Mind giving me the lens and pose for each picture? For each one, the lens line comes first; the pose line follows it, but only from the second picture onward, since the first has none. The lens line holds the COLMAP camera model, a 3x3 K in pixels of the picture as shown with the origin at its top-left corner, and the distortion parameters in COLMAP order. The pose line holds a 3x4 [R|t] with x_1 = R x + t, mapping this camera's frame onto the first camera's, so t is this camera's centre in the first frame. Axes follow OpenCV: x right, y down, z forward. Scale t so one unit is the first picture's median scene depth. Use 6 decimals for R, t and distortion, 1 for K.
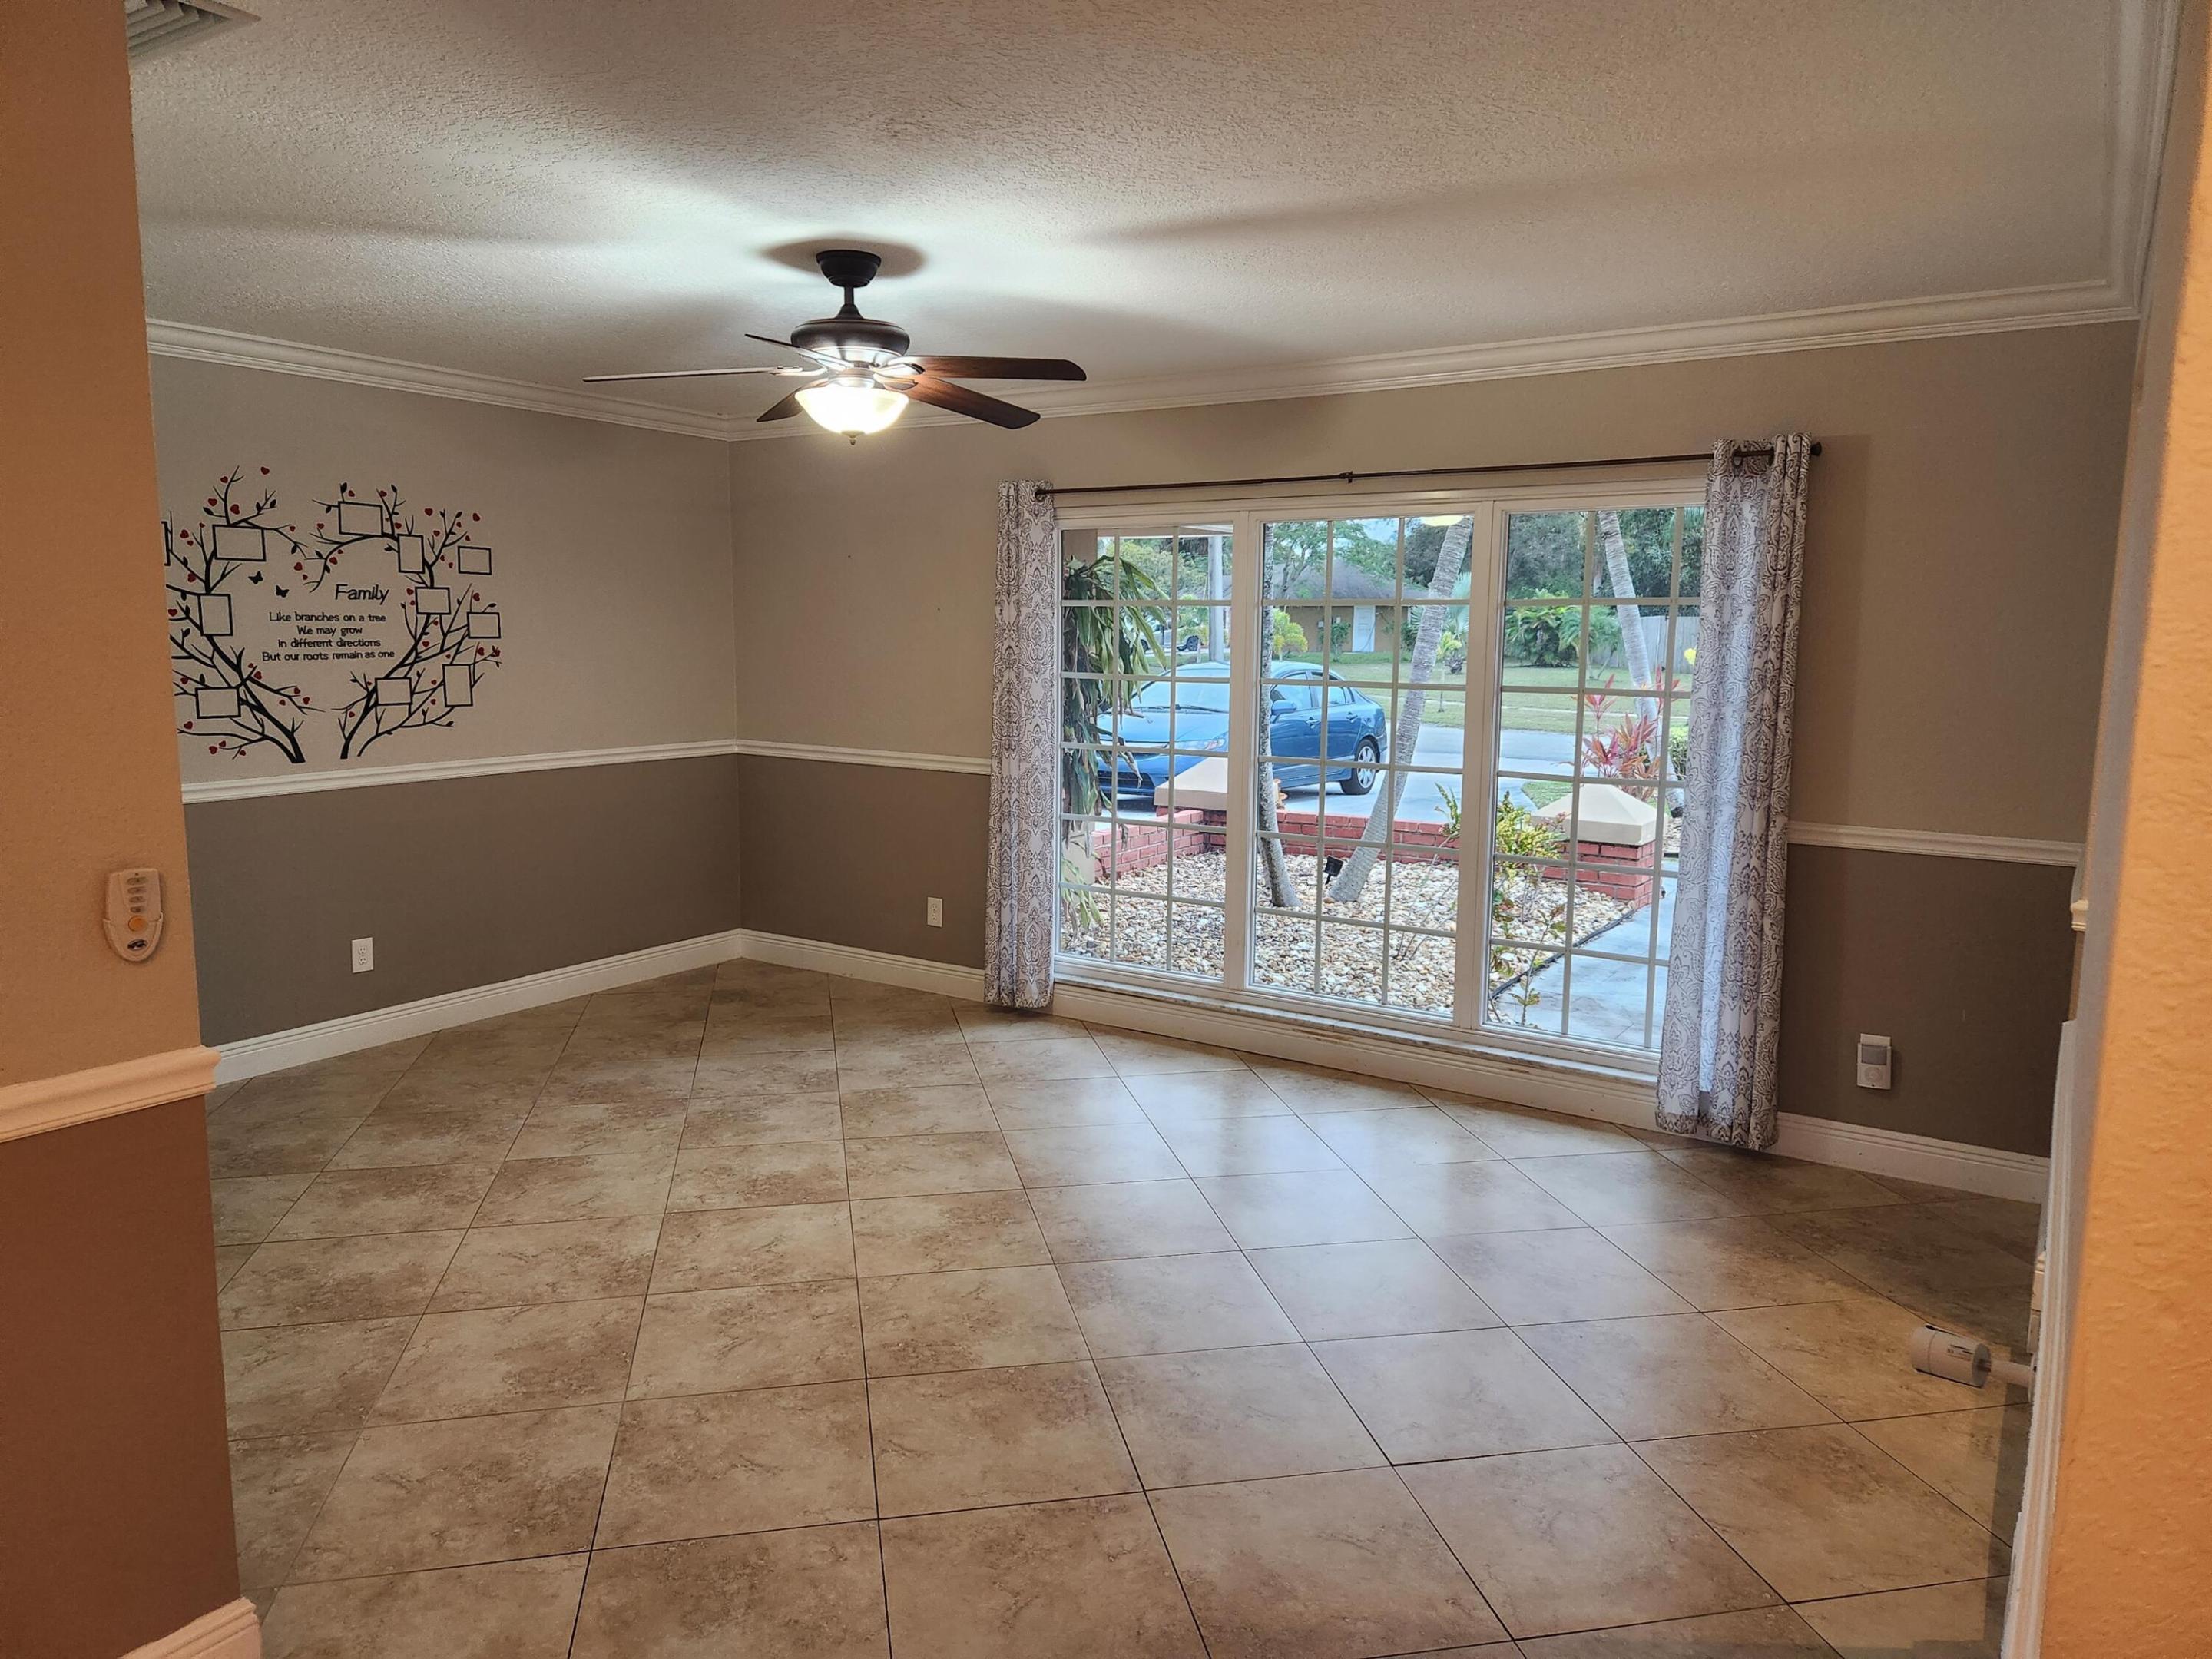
lens RADIAL K [[1474.4, 0, 1113.1], [0, 1474.4, 829.8], [0, 0, 1]] dist [0.055567, -0.015844]
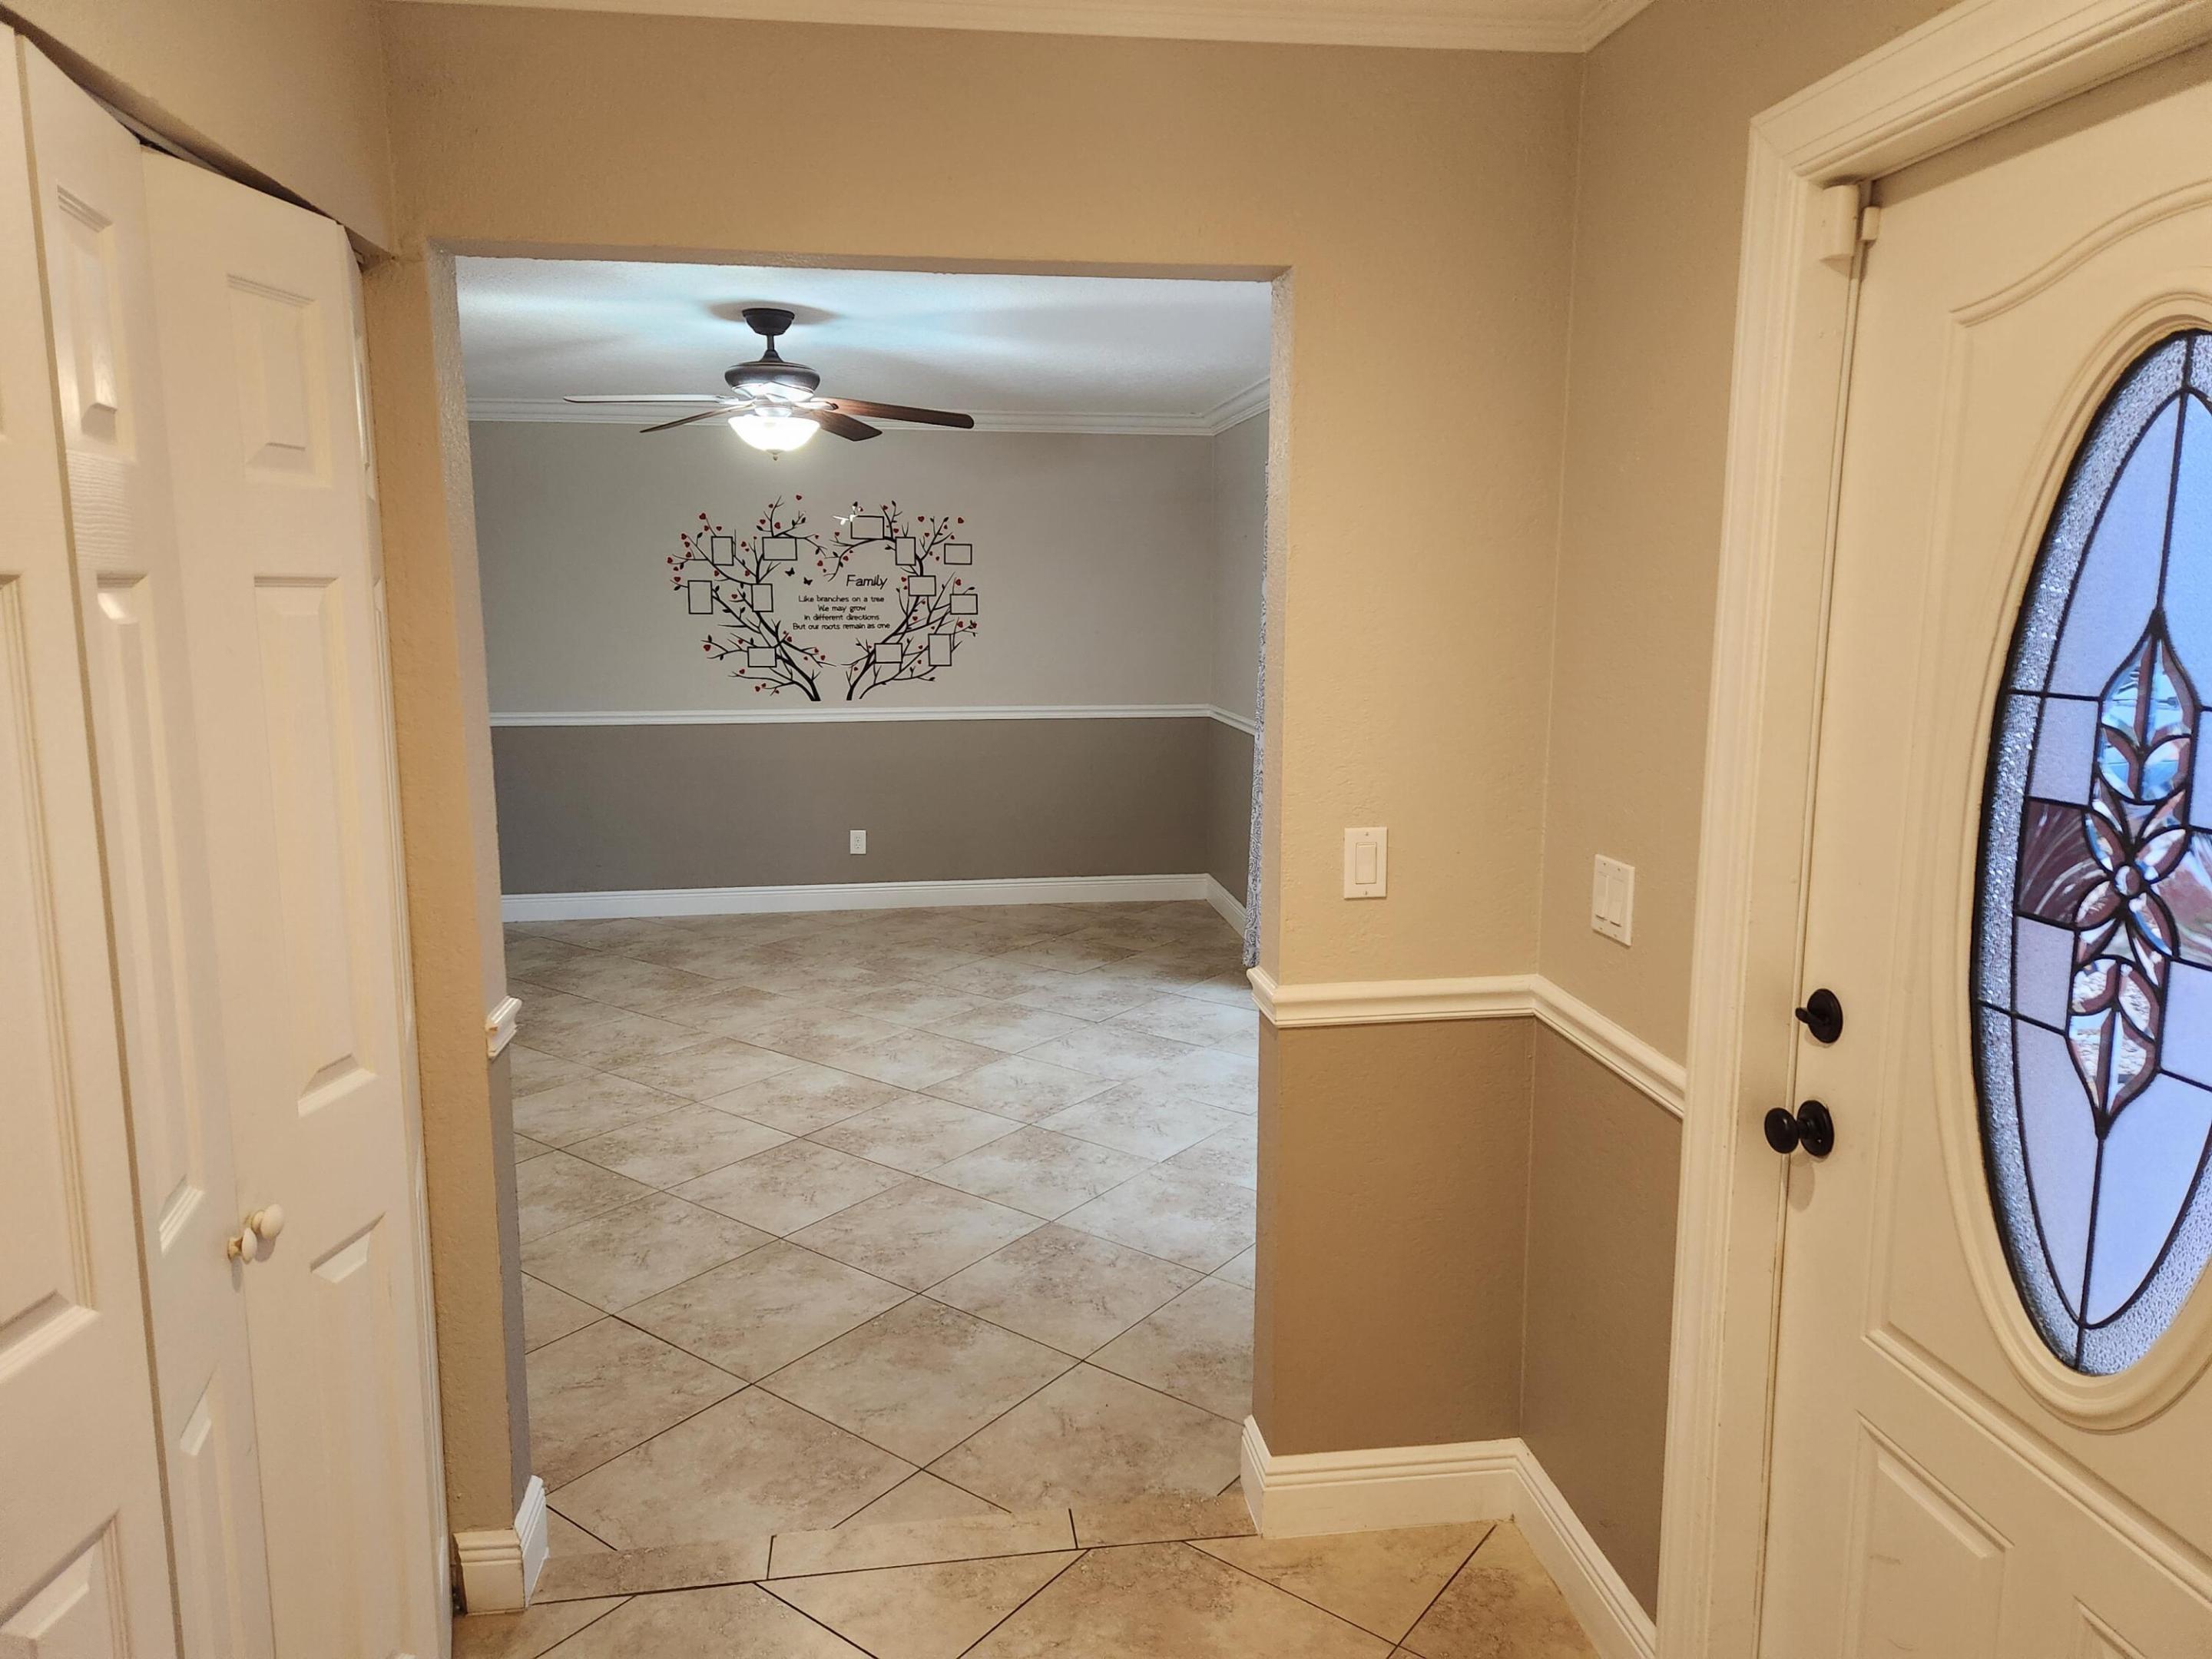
lens RADIAL K [[1474.4, 0, 1121.6], [0, 1474.4, 837.8], [0, 0, 1]] dist [0.055567, -0.015844]
pose [[0.664320, 0.117975, -0.738079, 0.698164], [-0.100669, 0.992590, 0.068047, -0.039884], [0.740638, 0.029096, 0.671274, 0.265747]]
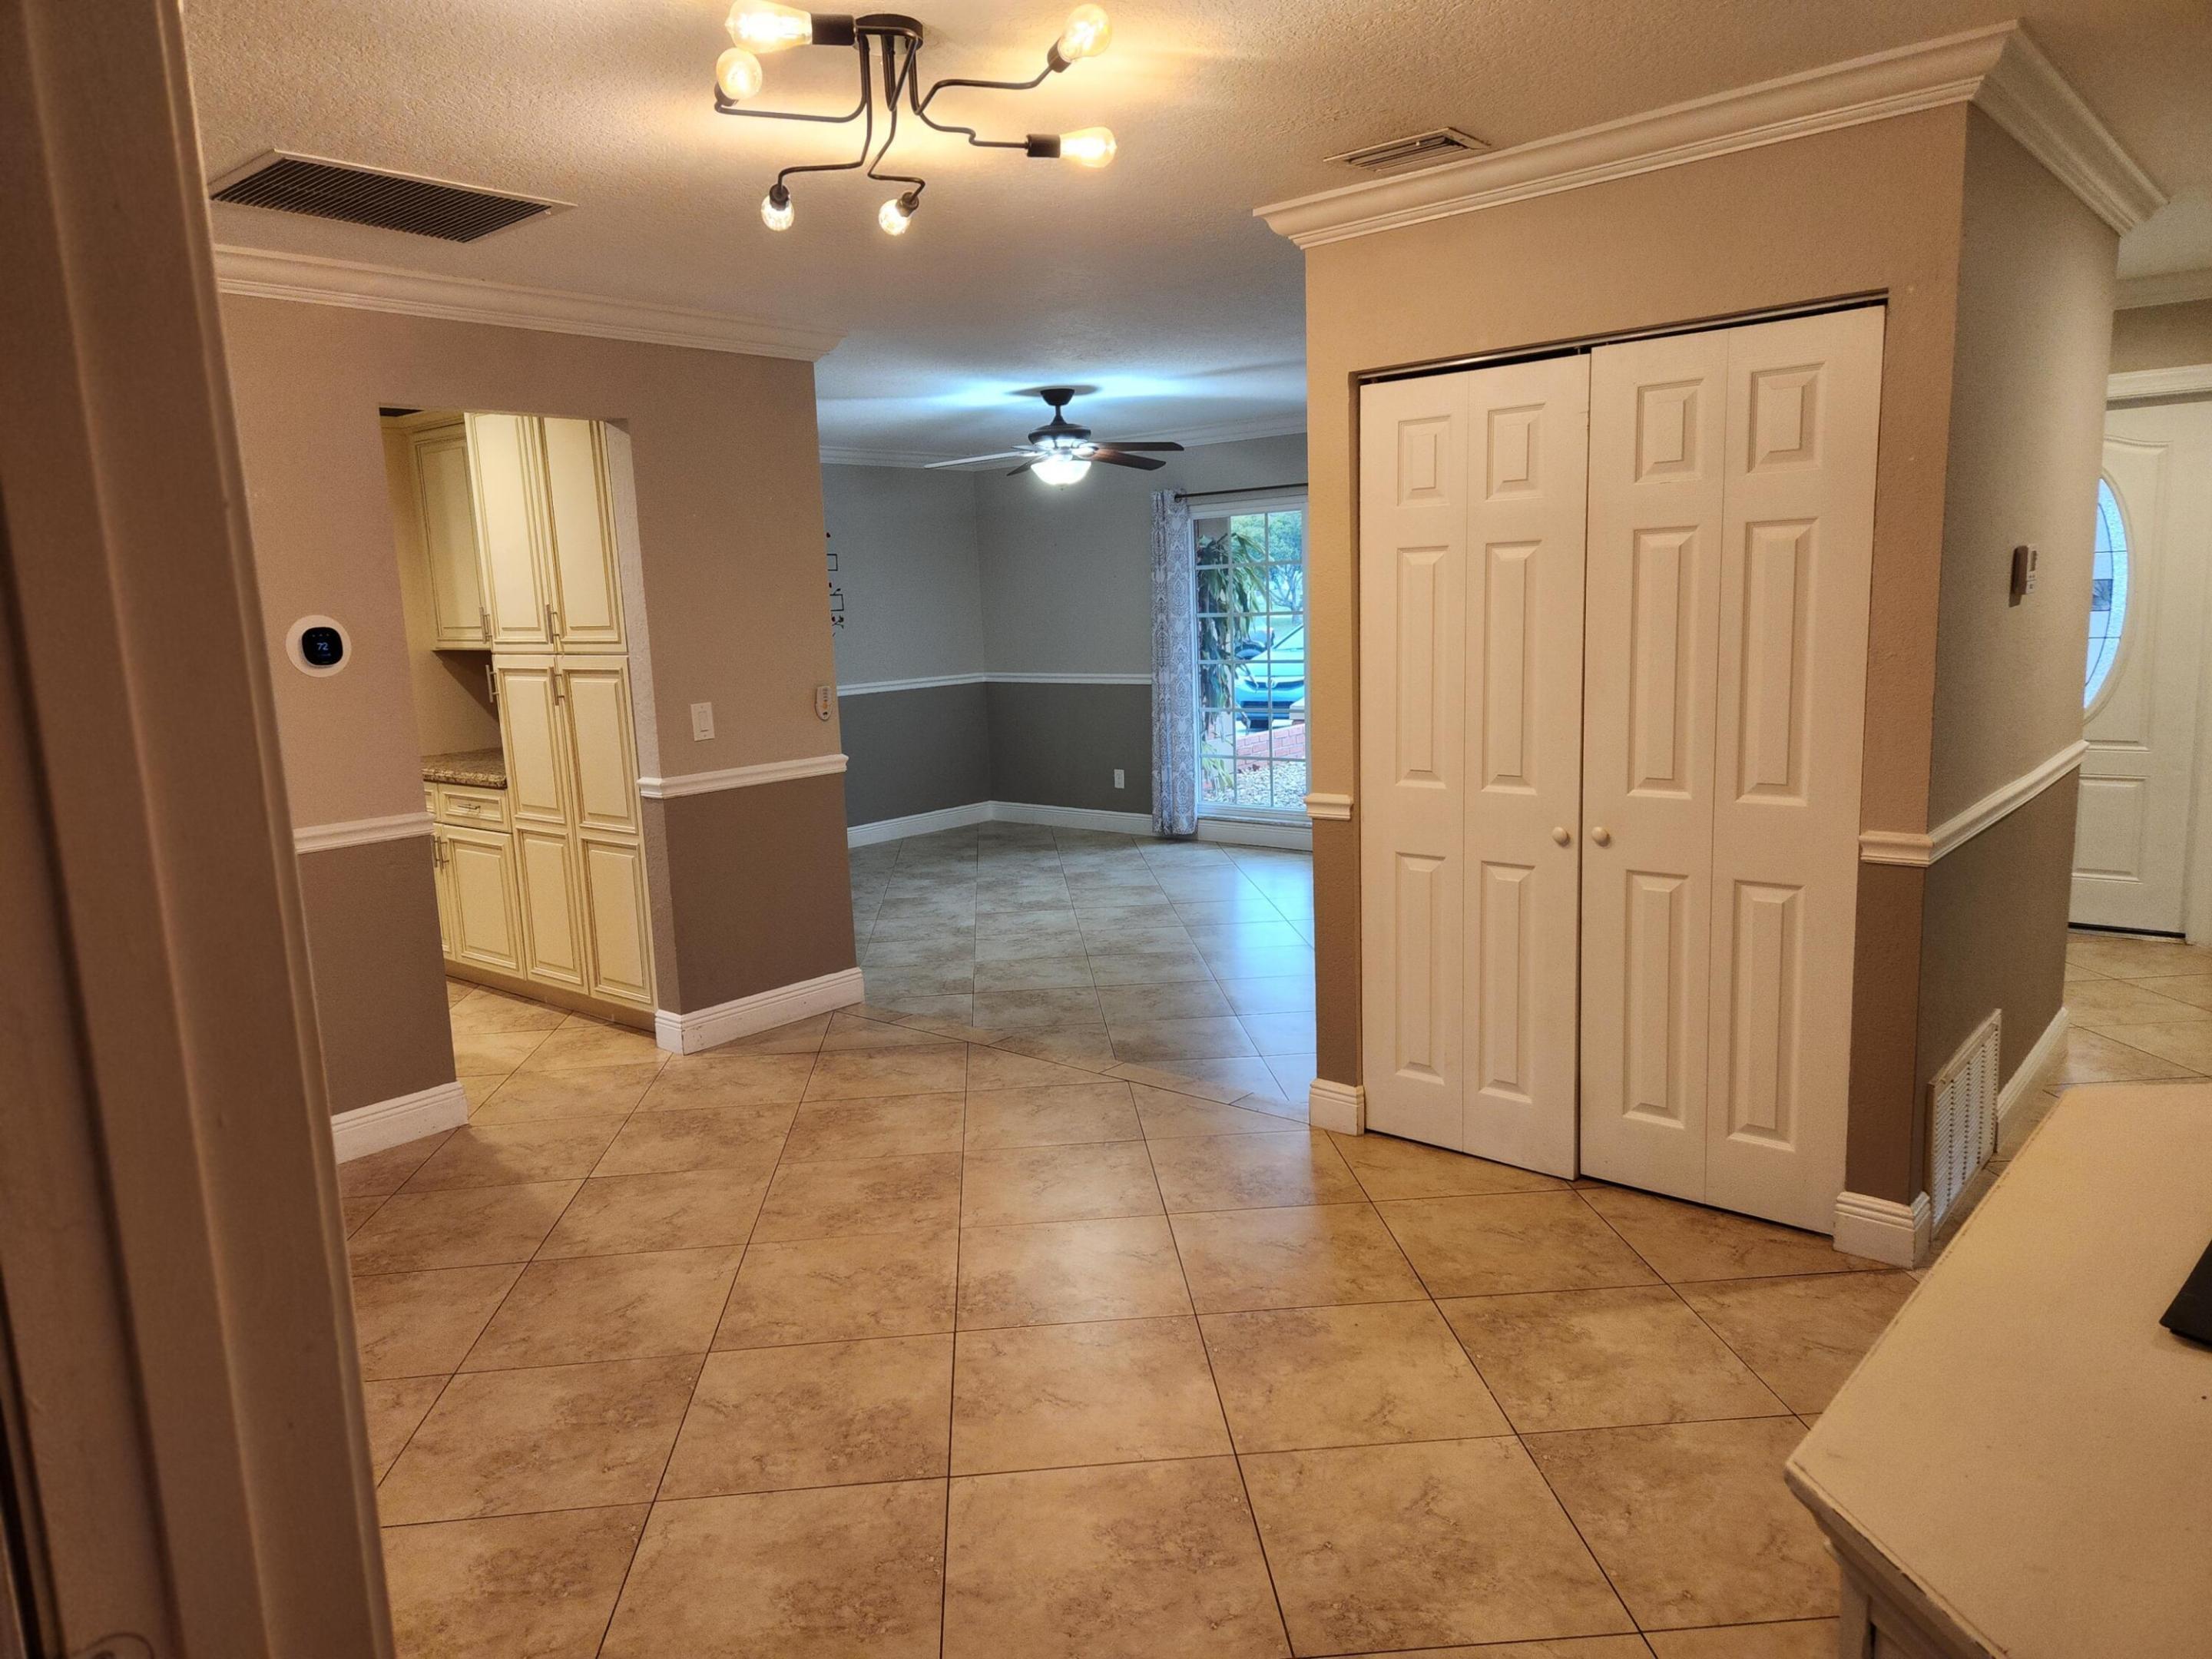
lens RADIAL K [[1474.4, 0, 1094.2], [0, 1474.4, 837.8], [0, 0, 1]] dist [0.055567, -0.015844]
pose [[0.988876, -0.030223, -0.145641, 0.085870], [0.034486, 0.999045, 0.026832, 0.090090], [0.144691, -0.031556, 0.988974, -0.595983]]
